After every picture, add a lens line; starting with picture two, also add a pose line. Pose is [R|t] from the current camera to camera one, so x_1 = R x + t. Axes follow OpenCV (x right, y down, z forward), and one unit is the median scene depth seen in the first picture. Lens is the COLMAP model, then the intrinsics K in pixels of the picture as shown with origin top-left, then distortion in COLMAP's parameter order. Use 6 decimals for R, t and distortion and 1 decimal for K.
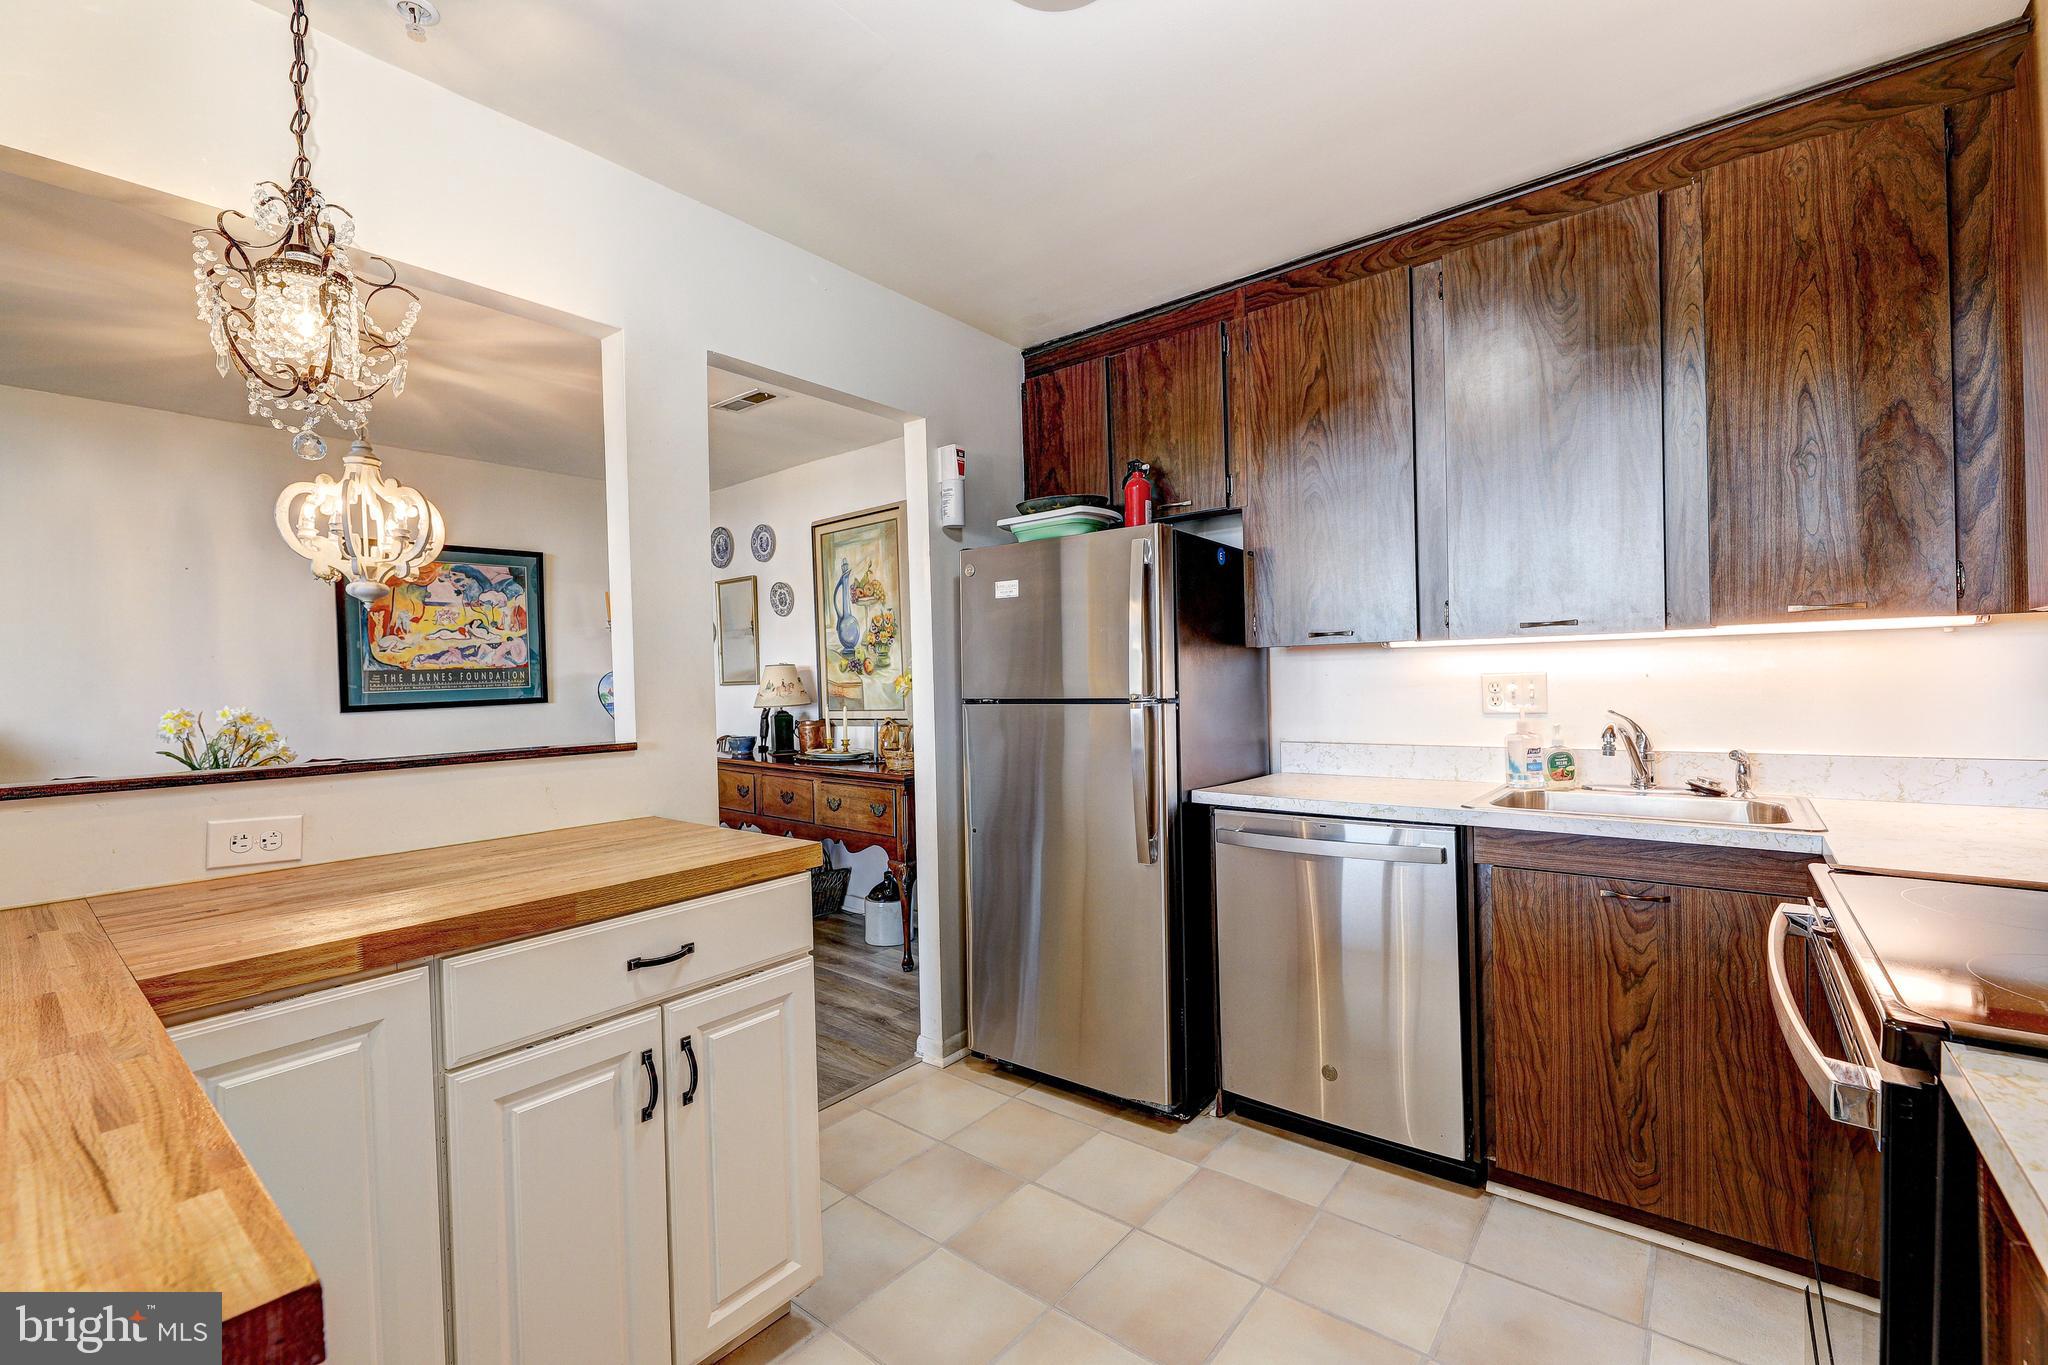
lens RADIAL K [[862.3, 0, 1023.1], [0, 862.3, 688.7], [0, 0, 1]] dist [-0.003095, -0.000293]
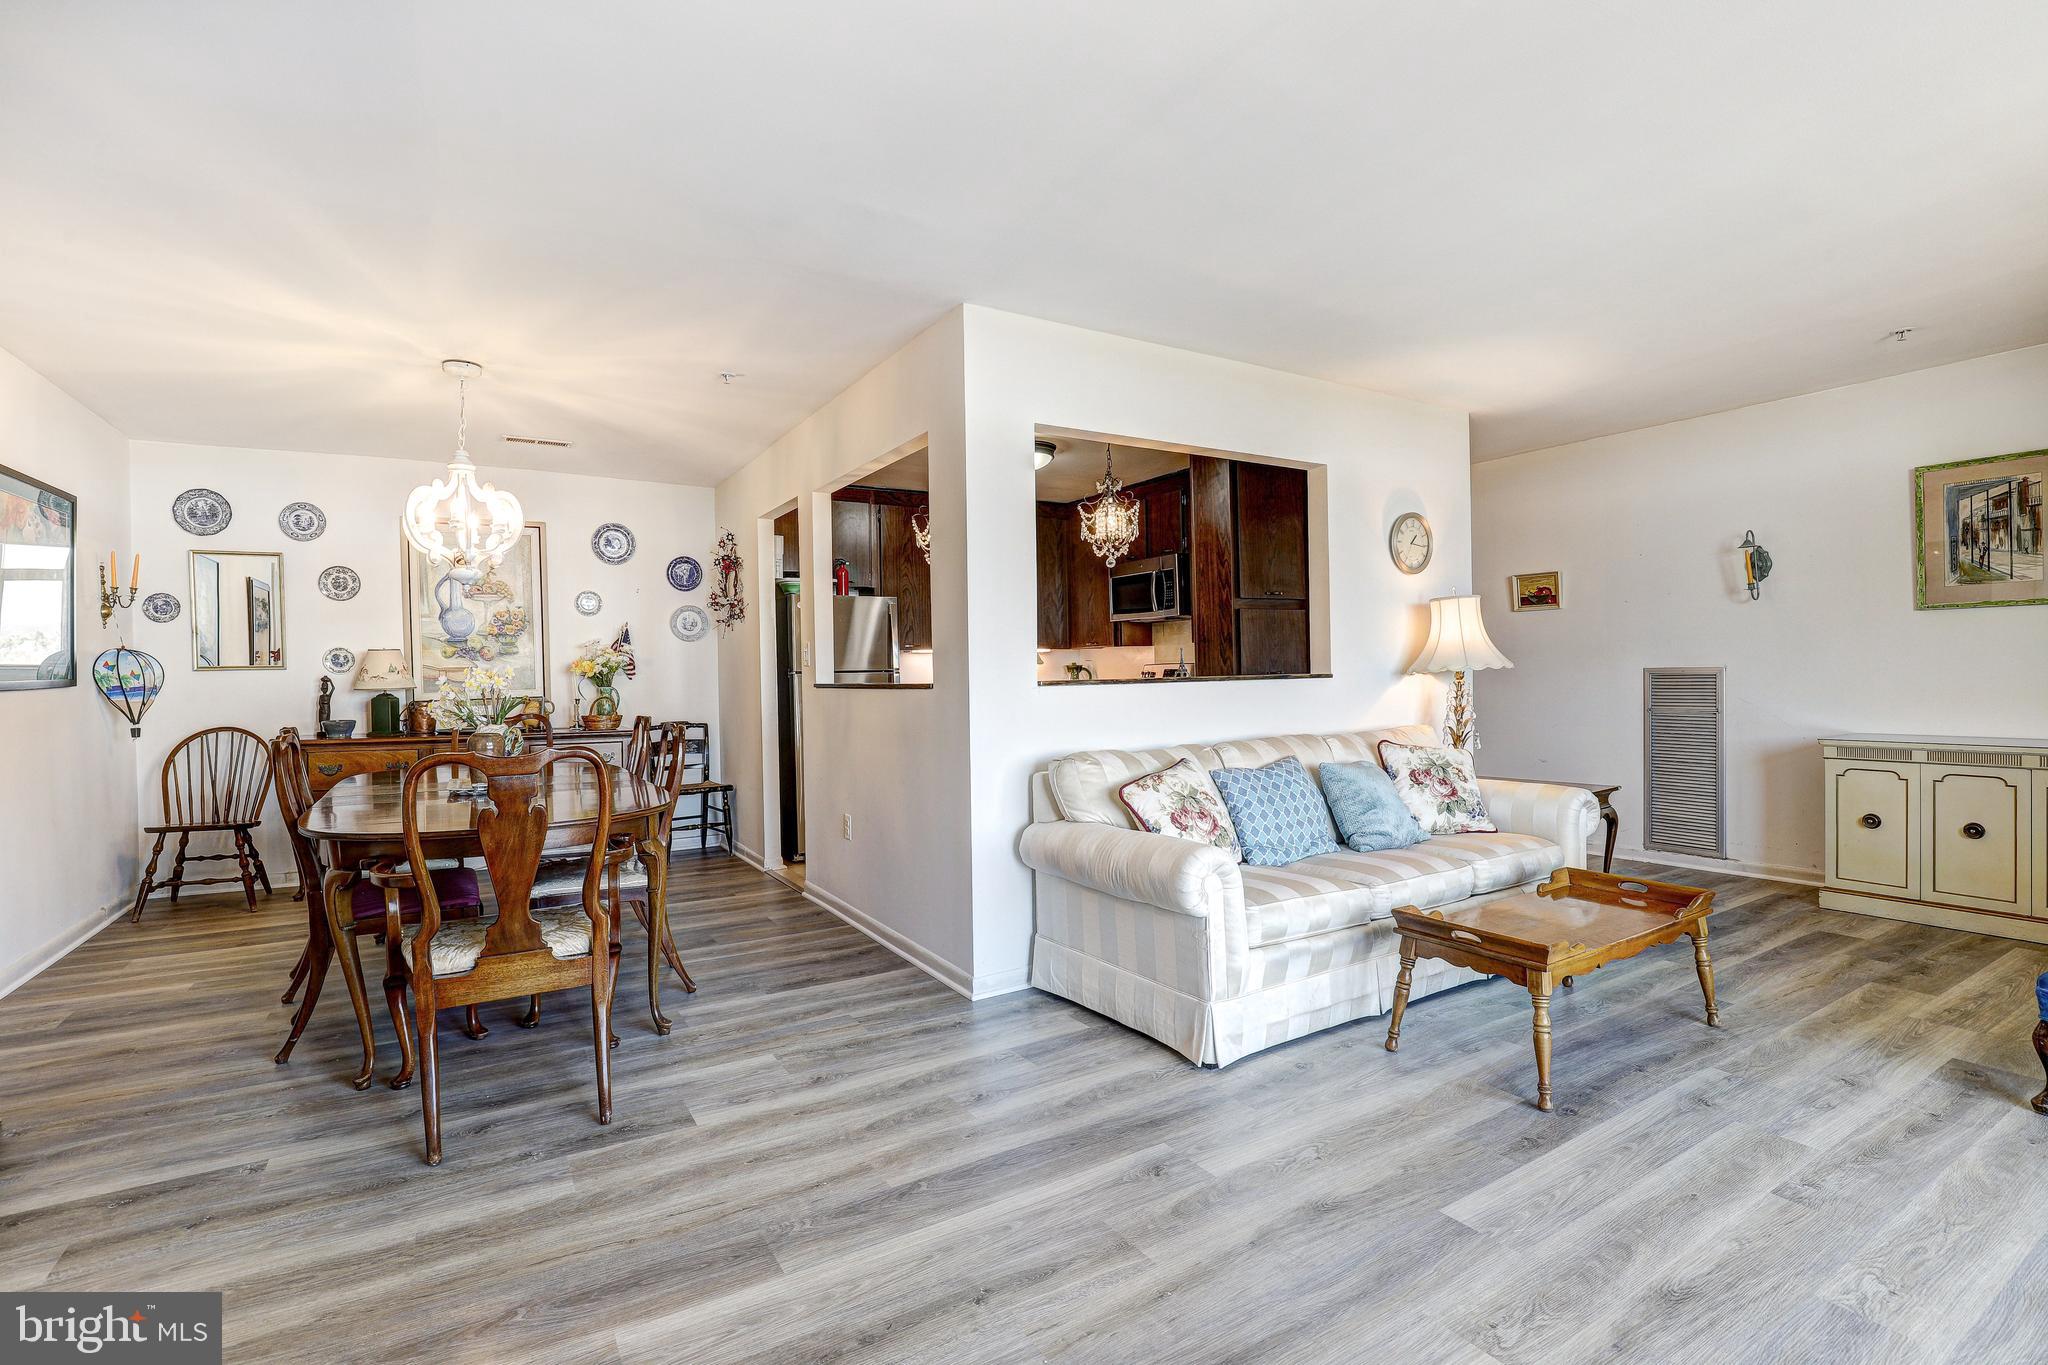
lens RADIAL K [[947.9, 0, 1031.7], [0, 947.9, 674.1], [0, 0, 1]] dist [-0.043922, 0.013917]
pose [[0.335635, 0.012113, 0.941914, -1.190888], [0.020504, 0.999586, -0.020161, 0.044731], [-0.941769, 0.026080, 0.335248, -0.122132]]
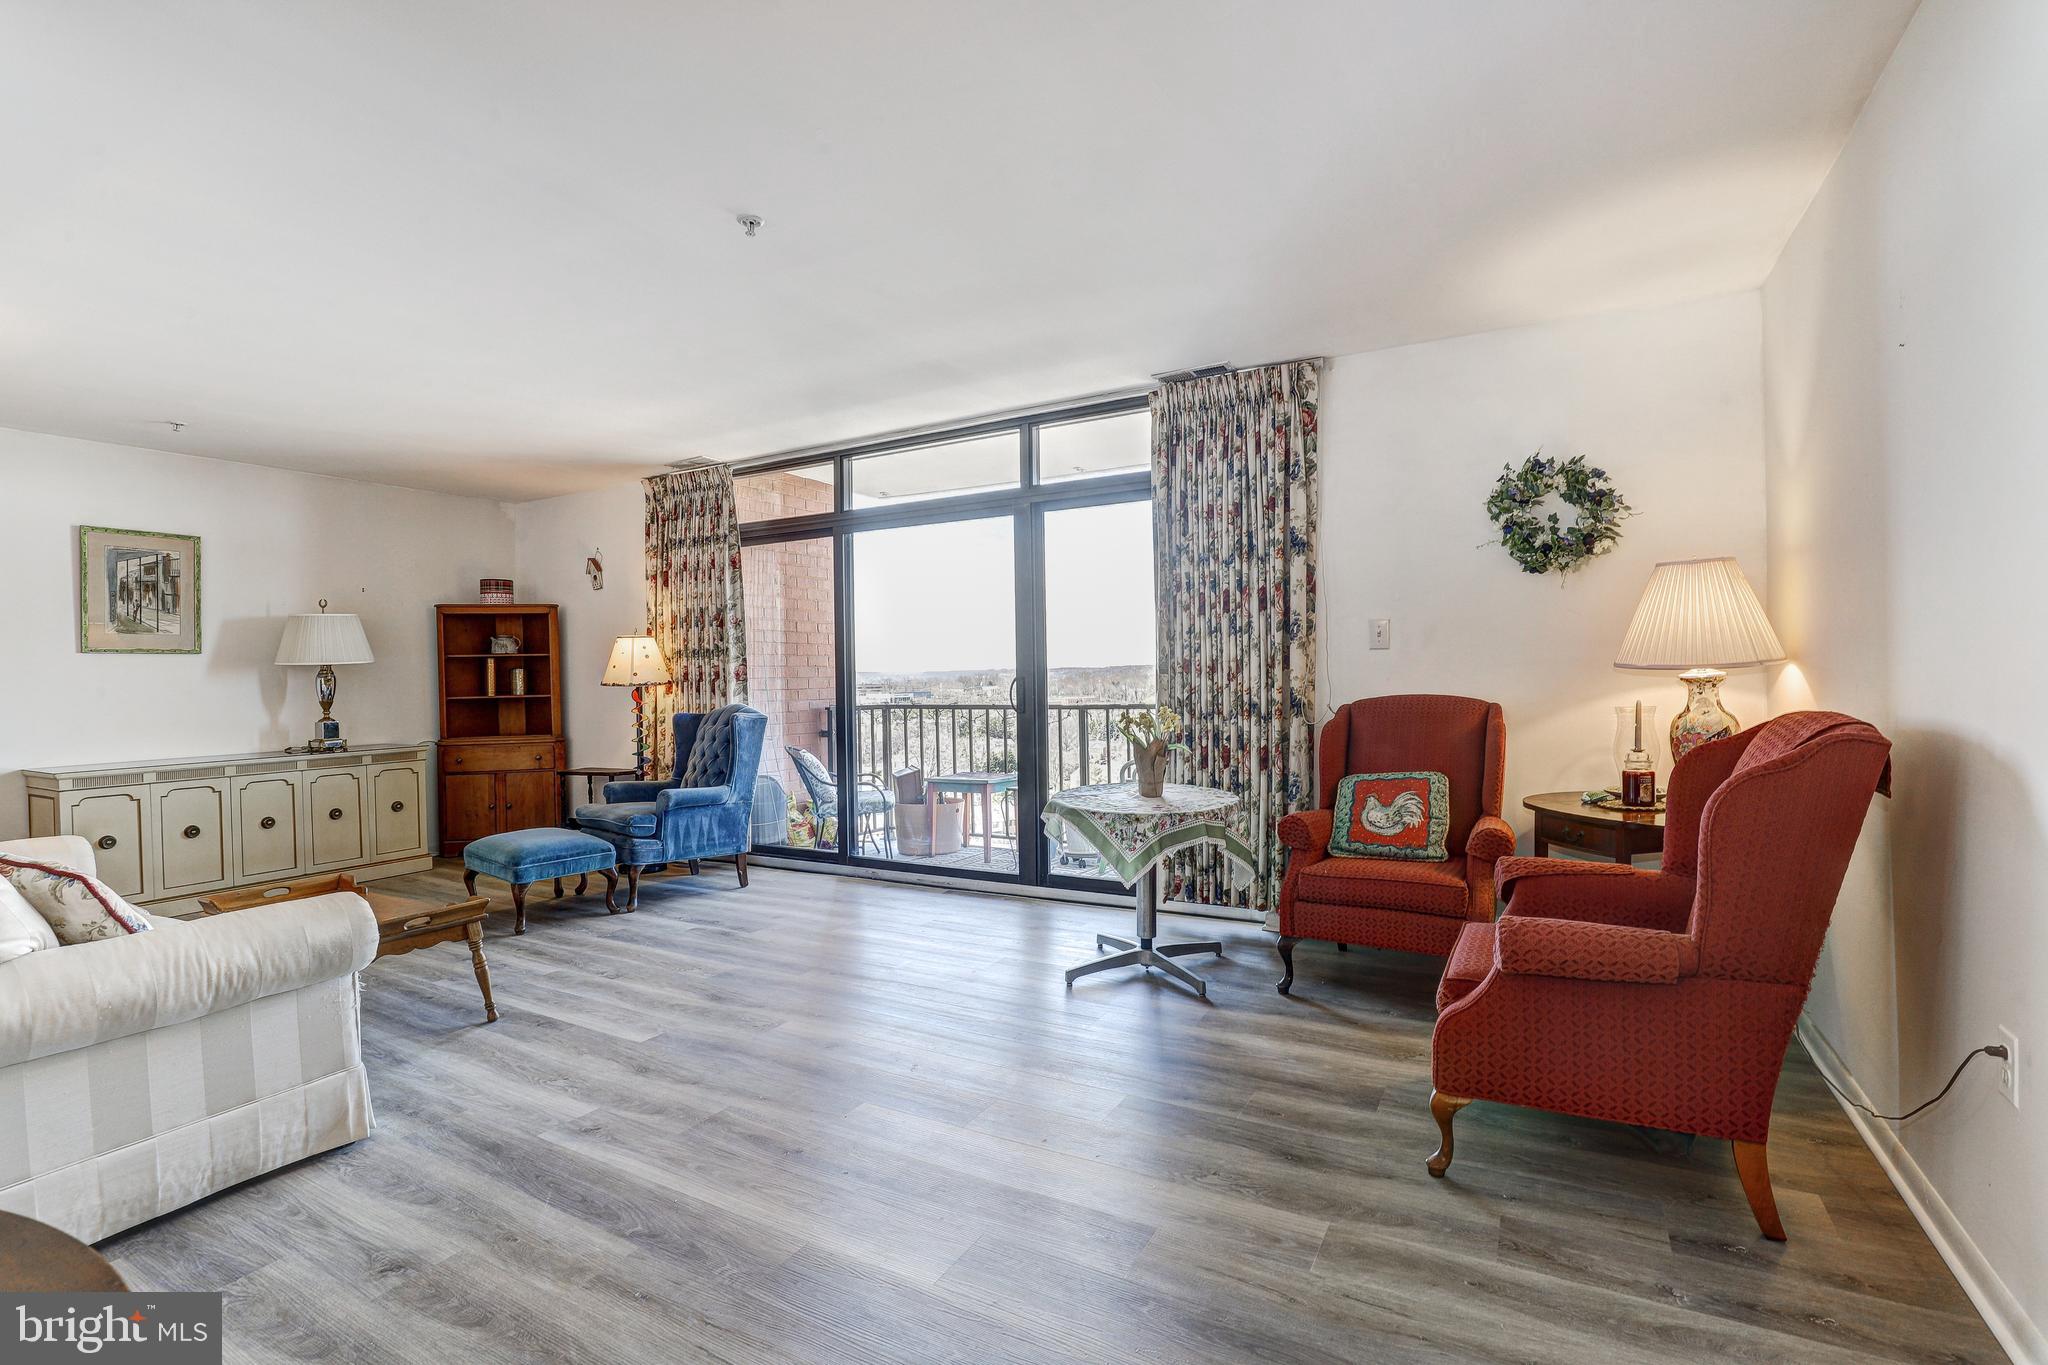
lens RADIAL K [[943.2, 0, 1027.3], [0, 943.2, 679.3], [0, 0, 1]] dist [-0.030099, -0.000179]
pose [[-0.985308, 0.042624, -0.165381, -0.870511], [0.039648, 0.998988, 0.021256, 0.028471], [0.166120, 0.014387, -0.986001, 0.583128]]
